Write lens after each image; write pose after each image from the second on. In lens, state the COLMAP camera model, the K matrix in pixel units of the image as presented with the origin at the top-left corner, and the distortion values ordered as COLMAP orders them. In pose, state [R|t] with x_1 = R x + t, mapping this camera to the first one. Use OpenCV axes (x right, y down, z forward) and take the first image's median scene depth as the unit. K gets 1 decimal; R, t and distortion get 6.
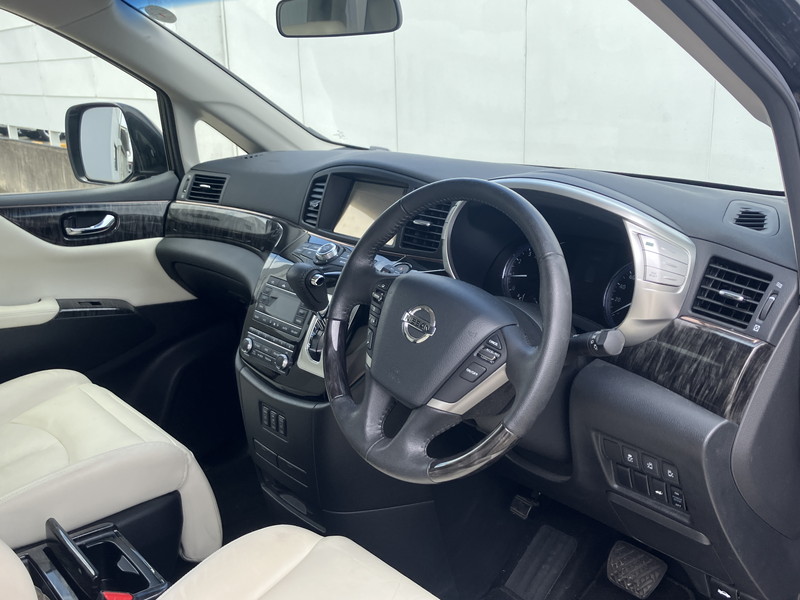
lens RADIAL K [[789.0, 0, 400.0], [0, 789.0, 300.0], [0, 0, 1]] dist [0.011915, 0.003767]
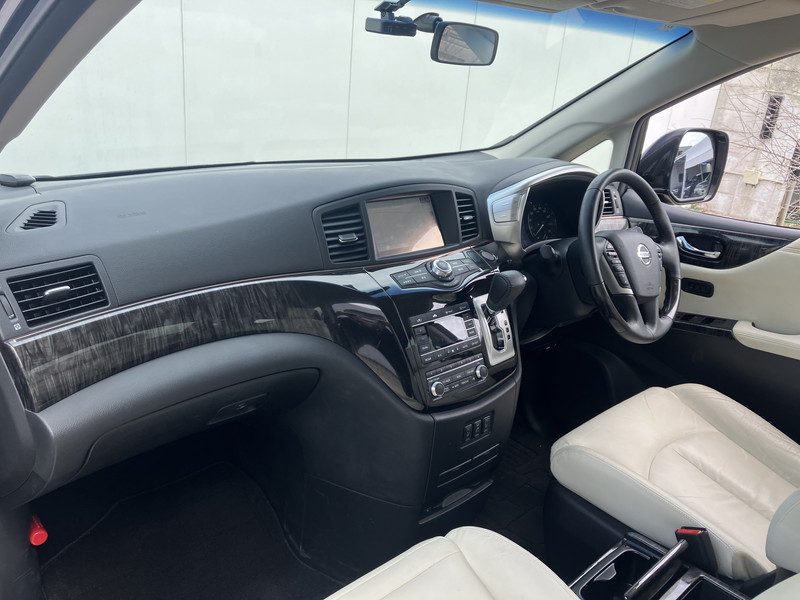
lens RADIAL K [[666.1, 0, 401.1], [0, 666.1, 287.8], [0, 0, 1]] dist [0.001032, -0.002621]
pose [[-0.055016, -0.312799, 0.948225, -0.837656], [0.202621, 0.926407, 0.317357, -0.293072], [-0.977711, 0.209590, 0.012412, 0.922840]]
